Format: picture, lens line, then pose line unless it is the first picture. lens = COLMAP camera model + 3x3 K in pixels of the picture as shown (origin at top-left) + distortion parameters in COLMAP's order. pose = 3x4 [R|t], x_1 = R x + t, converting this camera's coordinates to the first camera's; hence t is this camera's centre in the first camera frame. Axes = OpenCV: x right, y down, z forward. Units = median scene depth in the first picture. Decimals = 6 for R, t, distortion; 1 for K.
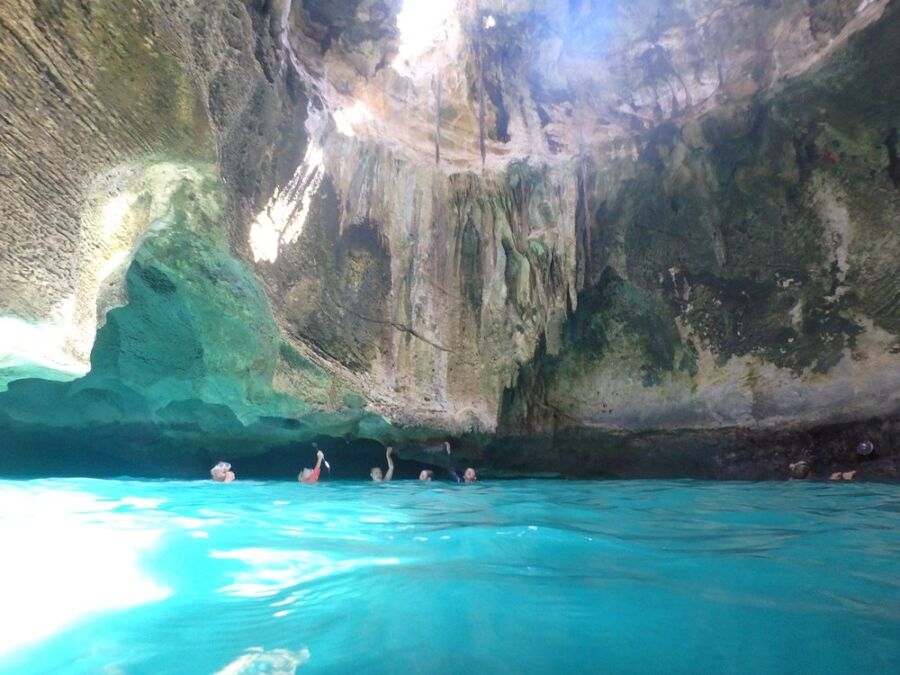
lens RADIAL K [[577.9, 0, 450.3], [0, 577.9, 338.6], [0, 0, 1]] dist [-0.022533, 0.002760]
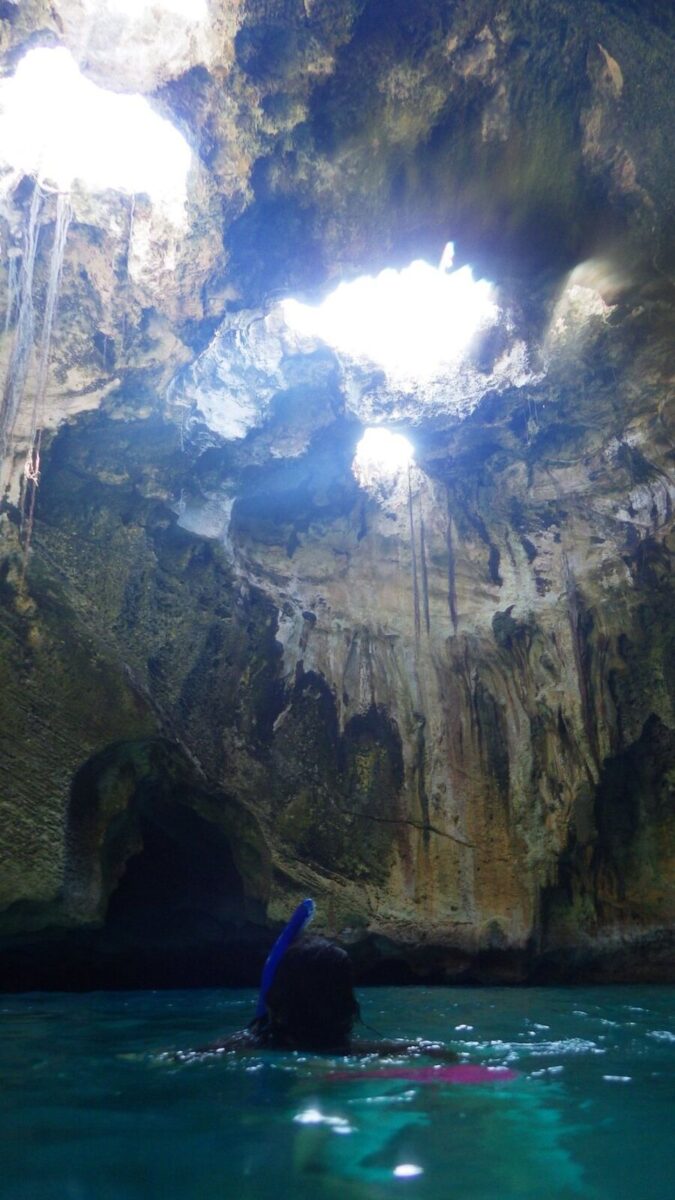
lens RADIAL K [[978.9, 0, 336.0], [0, 978.9, 599.7], [0, 0, 1]] dist [0.013289, 0.001385]
pose [[0.830584, -0.218965, -0.512039, 0.649153], [0.149552, 0.973384, -0.173661, -0.112864], [0.536436, 0.067664, 0.841224, -0.343916]]
